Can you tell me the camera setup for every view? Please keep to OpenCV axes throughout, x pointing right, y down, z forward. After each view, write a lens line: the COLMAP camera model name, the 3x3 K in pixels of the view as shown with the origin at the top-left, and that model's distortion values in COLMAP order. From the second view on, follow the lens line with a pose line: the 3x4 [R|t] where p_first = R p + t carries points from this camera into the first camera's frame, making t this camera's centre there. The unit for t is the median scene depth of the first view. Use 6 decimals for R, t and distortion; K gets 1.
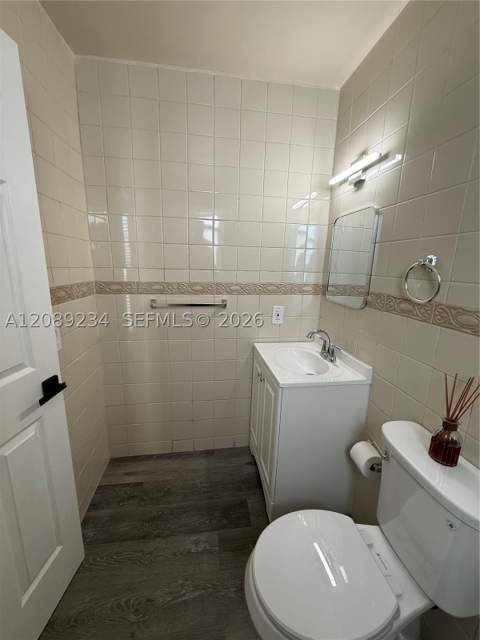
lens RADIAL K [[253.9, 0, 241.2], [0, 253.9, 319.4], [0, 0, 1]] dist [0.001001, 0.000207]
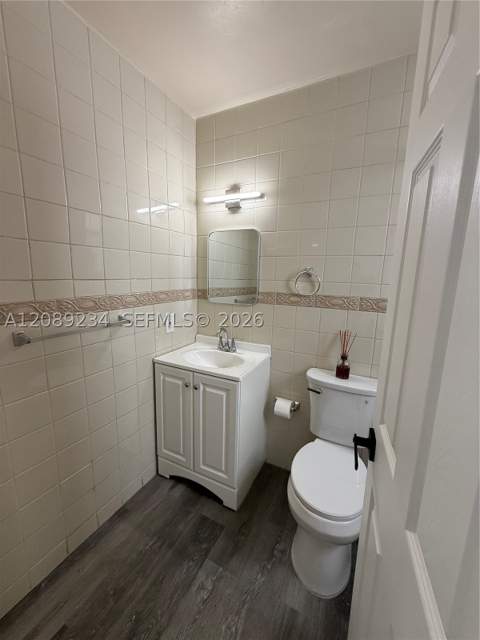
lens RADIAL K [[253.9, 0, 241.2], [0, 253.9, 319.4], [0, 0, 1]] dist [0.001001, 0.000207]
pose [[0.578667, -0.159704, 0.799774, -0.552700], [0.167832, 0.982970, 0.074853, -0.068560], [-0.798108, 0.090912, 0.595616, 0.236004]]
